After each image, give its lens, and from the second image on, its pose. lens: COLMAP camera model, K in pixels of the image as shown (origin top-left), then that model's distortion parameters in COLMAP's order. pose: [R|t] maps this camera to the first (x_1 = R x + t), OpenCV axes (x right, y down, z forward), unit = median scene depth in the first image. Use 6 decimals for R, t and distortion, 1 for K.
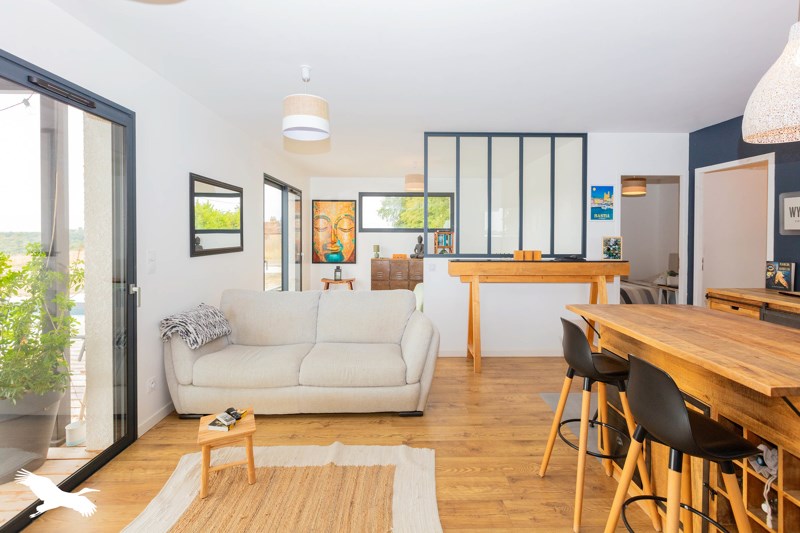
lens RADIAL K [[354.8, 0, 401.8], [0, 354.8, 242.0], [0, 0, 1]] dist [0.001365, 0.000397]
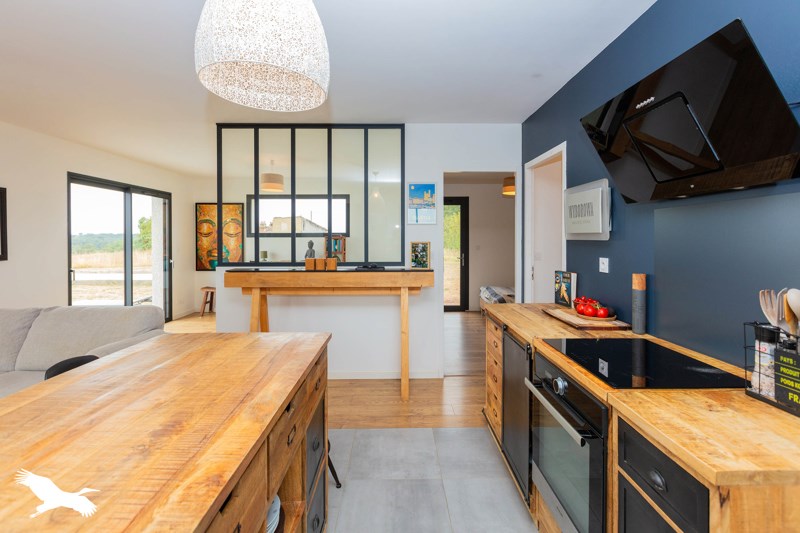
lens RADIAL K [[354.8, 0, 401.8], [0, 354.8, 242.0], [0, 0, 1]] dist [0.001365, 0.000397]
pose [[0.999983, -0.004421, -0.003850, 0.517189], [0.004376, 0.999921, -0.011762, -0.004306], [0.003902, 0.011745, 0.999923, 0.126638]]
